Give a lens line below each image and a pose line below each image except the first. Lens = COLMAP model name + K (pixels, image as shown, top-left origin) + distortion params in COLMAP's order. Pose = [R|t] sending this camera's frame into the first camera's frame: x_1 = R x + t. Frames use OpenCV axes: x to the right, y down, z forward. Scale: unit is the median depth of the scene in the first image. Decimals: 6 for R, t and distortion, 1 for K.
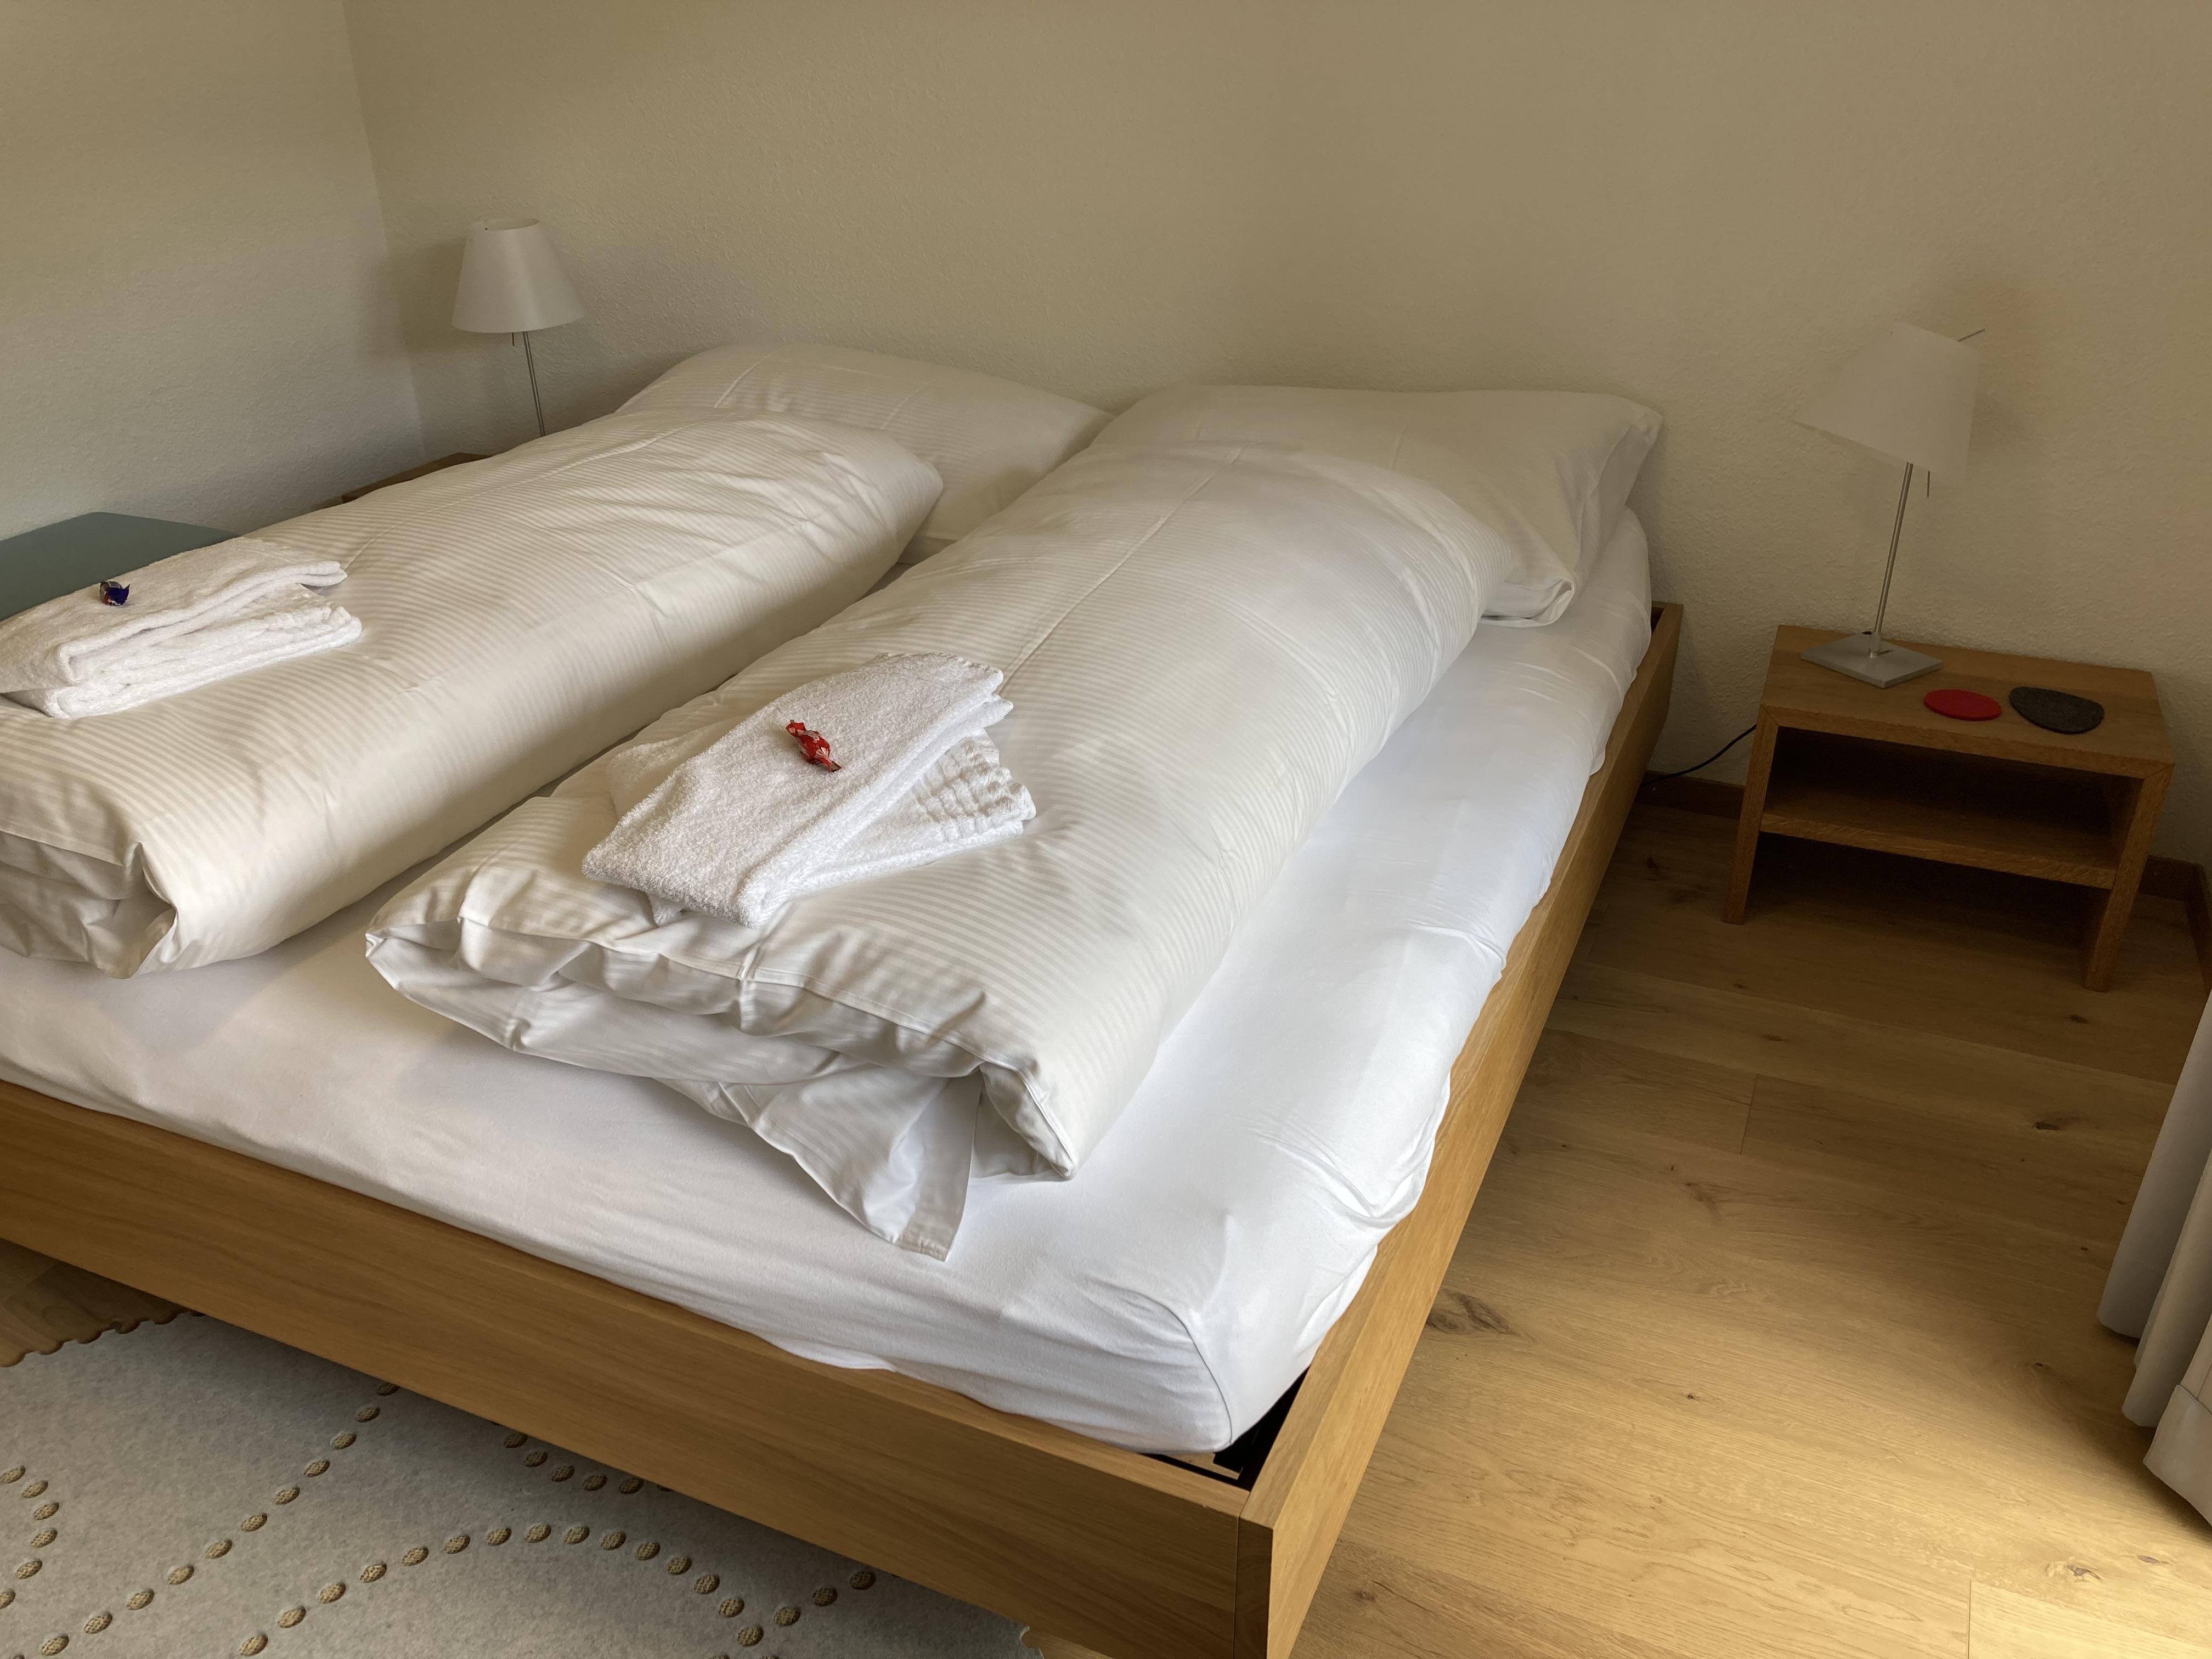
lens RADIAL K [[1795.0, 0, 1107.5], [0, 1795.0, 831.5], [0, 0, 1]] dist [0.033635, -0.015029]
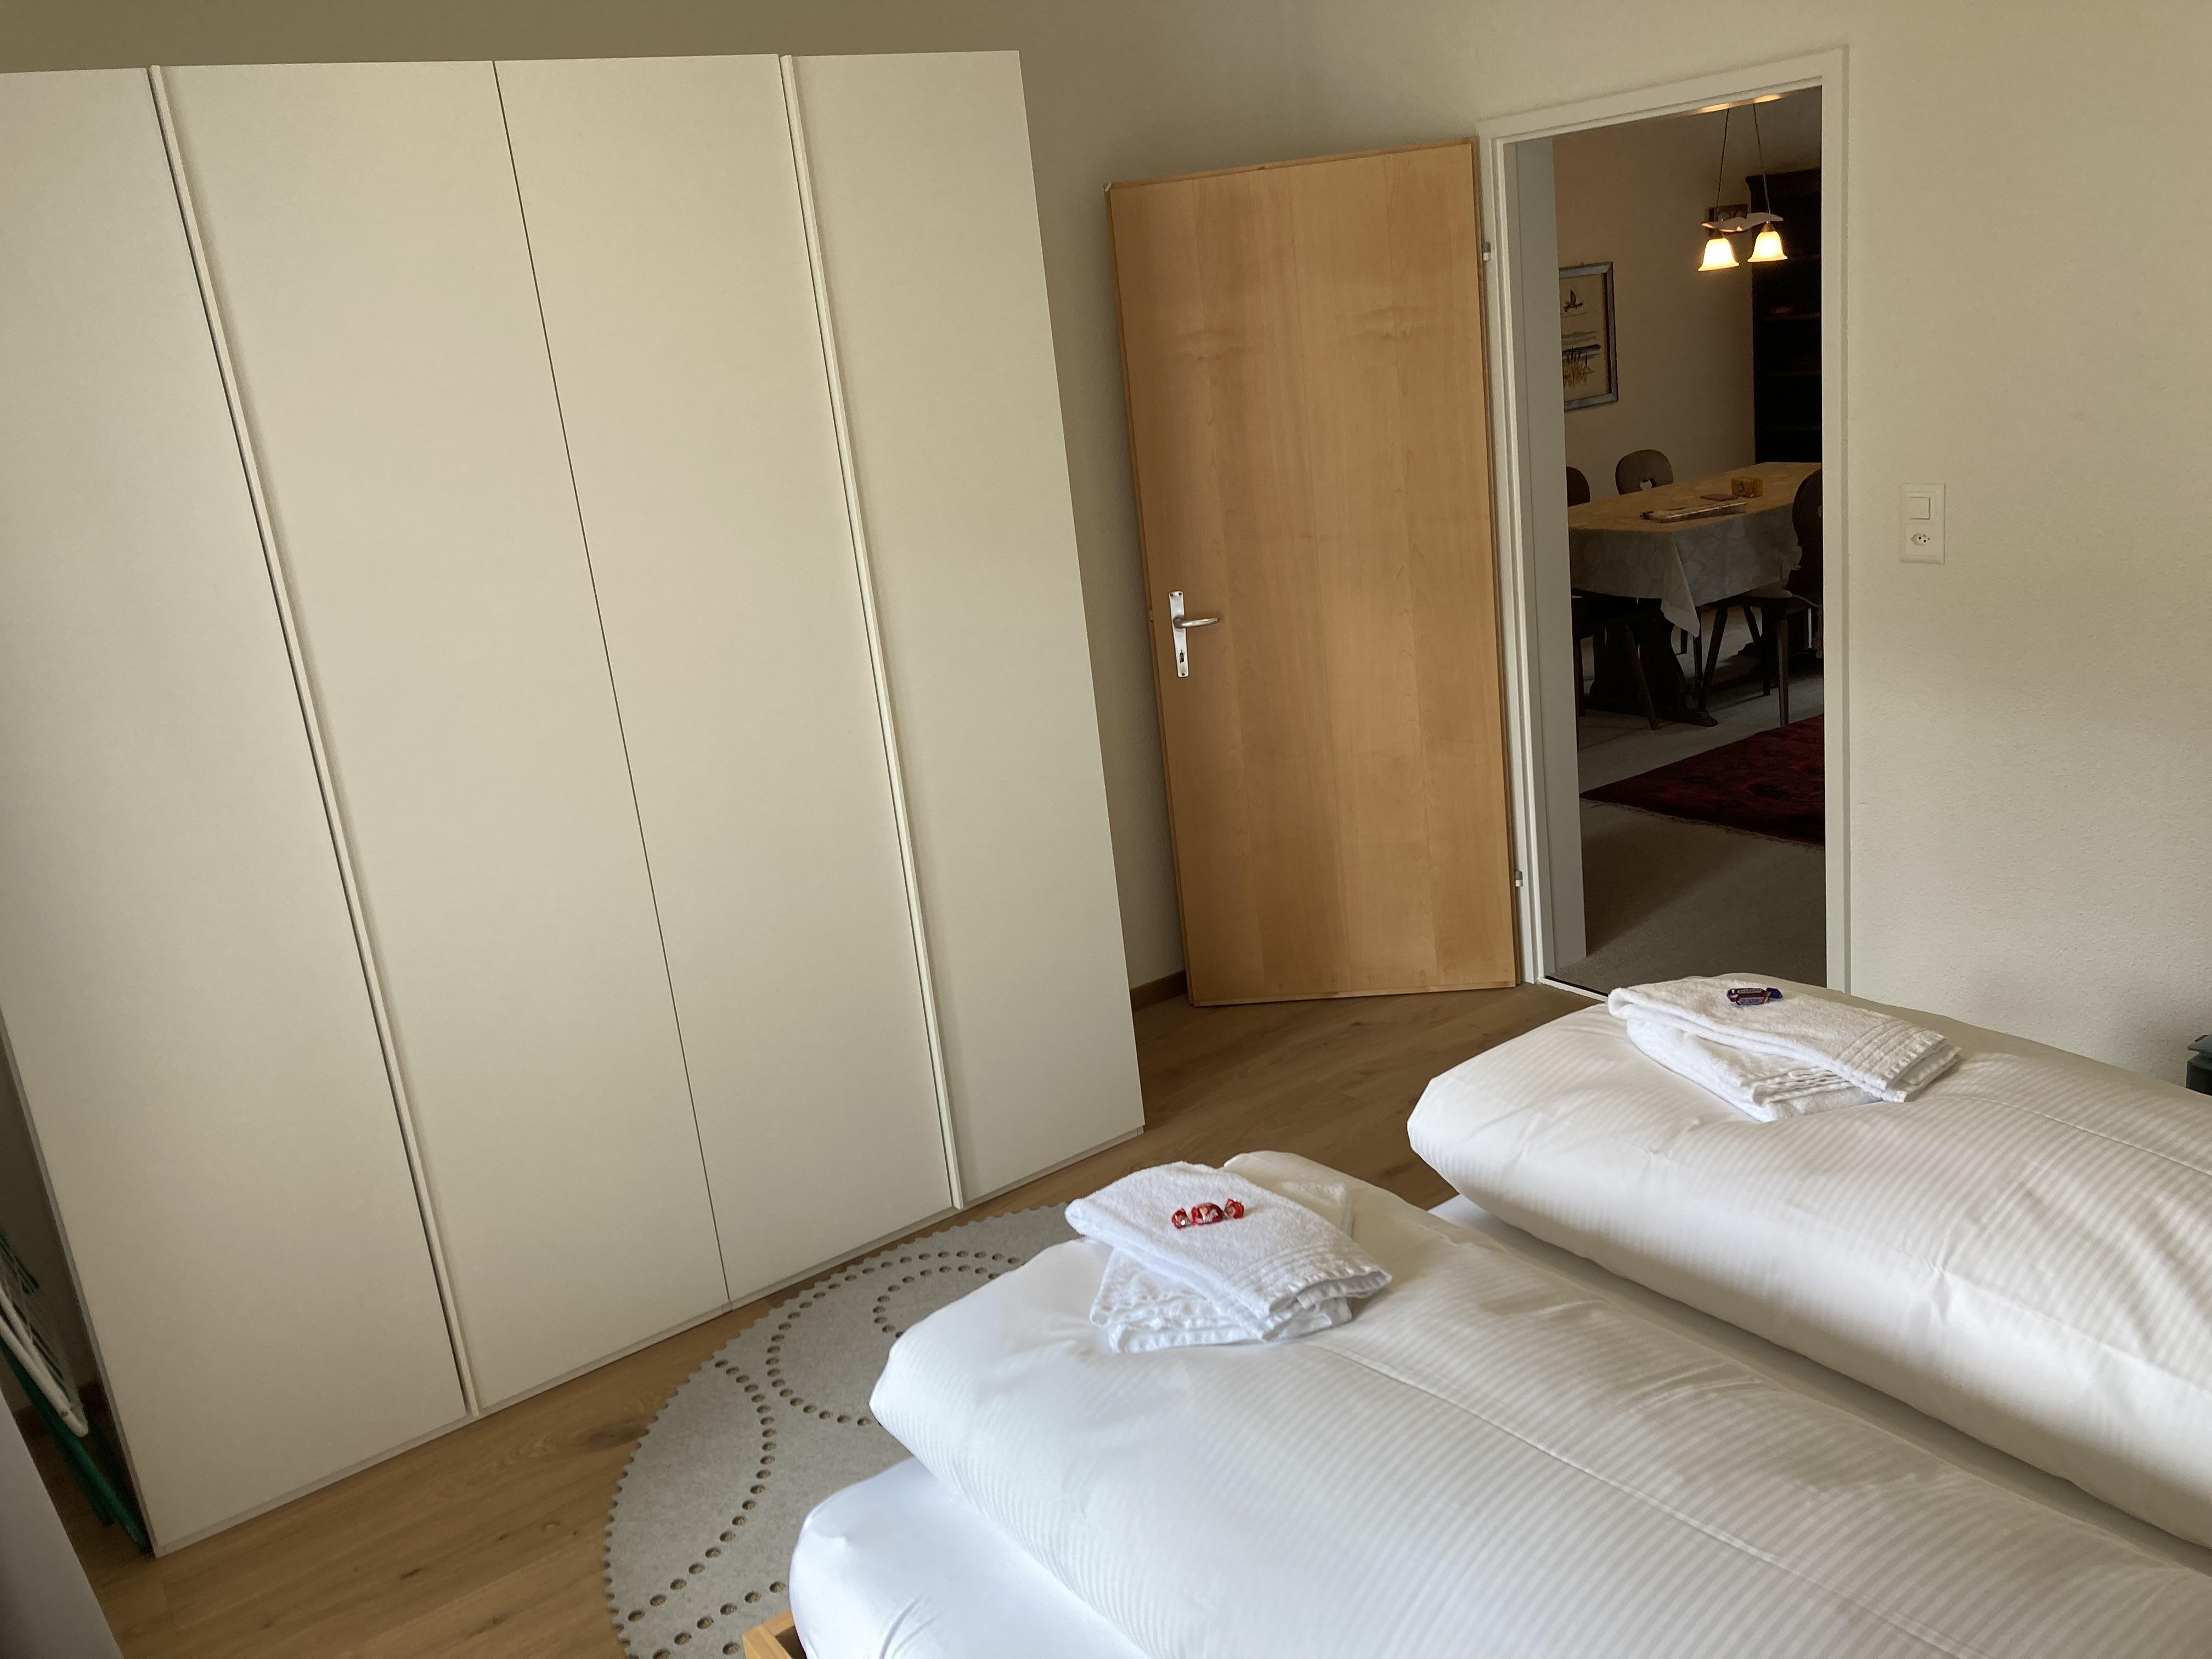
lens RADIAL K [[1795.0, 0, 1106.1], [0, 1795.0, 828.1], [0, 0, 1]] dist [0.033635, -0.015029]
pose [[-0.500854, 0.293806, -0.814140, 0.719274], [-0.306126, 0.819694, 0.484137, -0.750626], [0.809588, 0.491712, -0.320605, 1.048036]]
